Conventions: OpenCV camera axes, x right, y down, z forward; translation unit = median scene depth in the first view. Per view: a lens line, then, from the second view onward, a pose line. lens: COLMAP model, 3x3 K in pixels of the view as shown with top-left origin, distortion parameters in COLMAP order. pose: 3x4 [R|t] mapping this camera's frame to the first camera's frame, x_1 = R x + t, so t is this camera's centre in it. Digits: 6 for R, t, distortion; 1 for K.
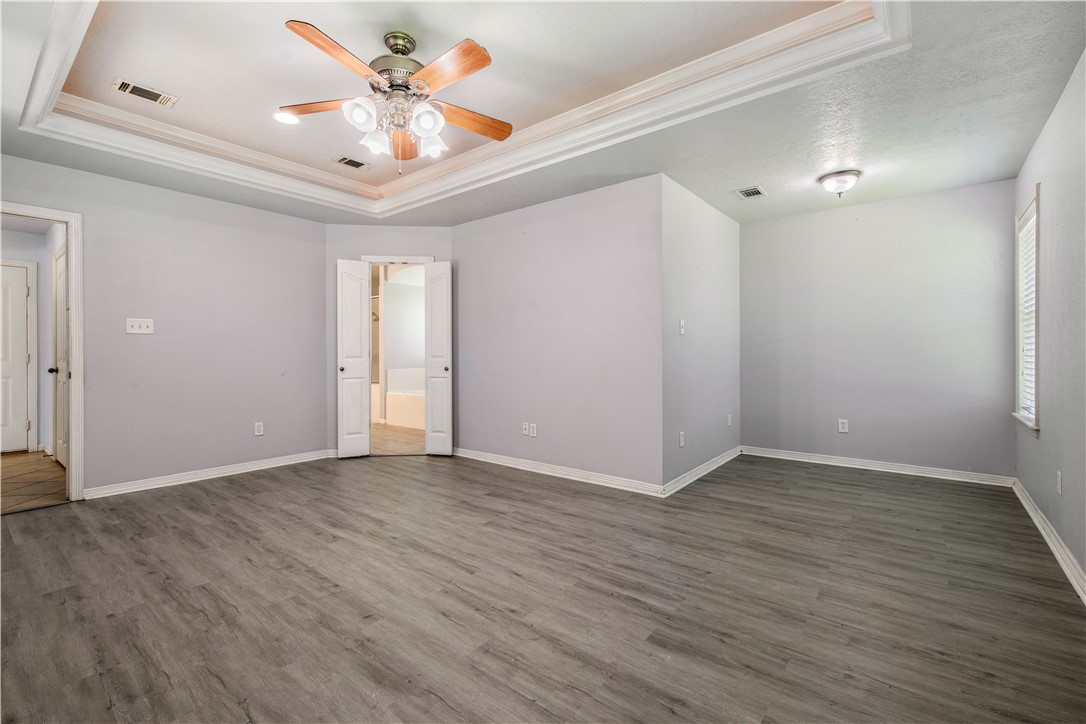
lens RADIAL K [[473.1, 0, 545.3], [0, 473.1, 358.2], [0, 0, 1]] dist [0.005504, -0.002588]
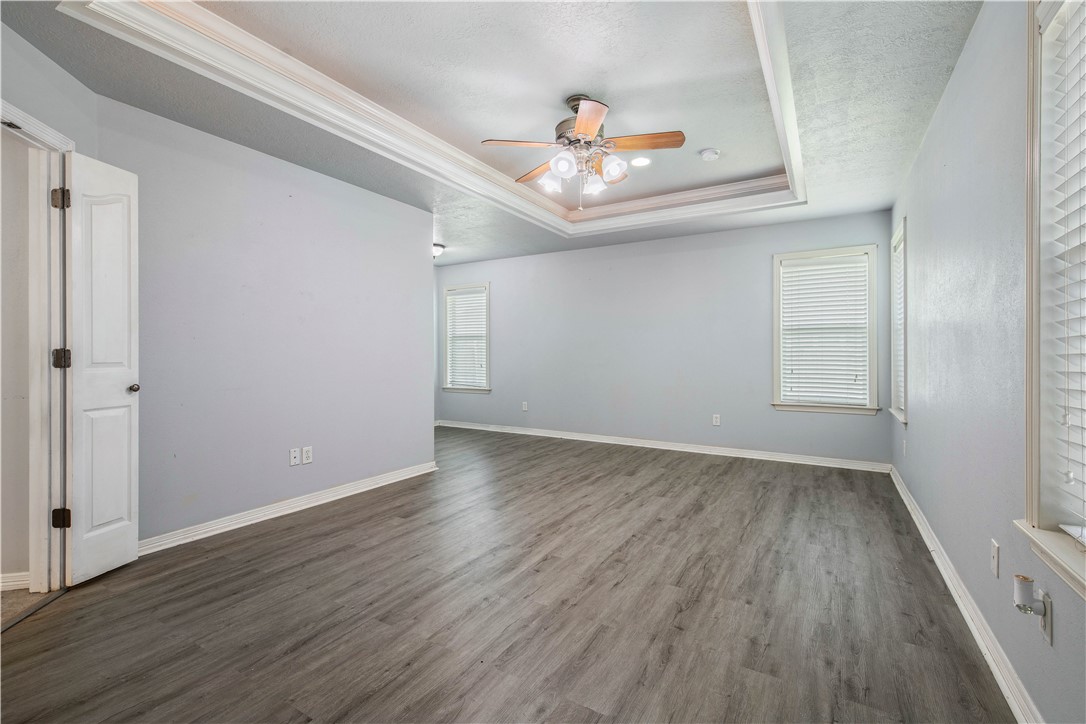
lens RADIAL K [[473.1, 0, 544.7], [0, 473.1, 356.1], [0, 0, 1]] dist [0.005504, -0.002588]
pose [[-0.132737, -0.000373, 0.991151, -1.582071], [0.011361, 0.999934, 0.001898, -0.016488], [-0.991086, 0.011513, -0.132724, 1.315168]]
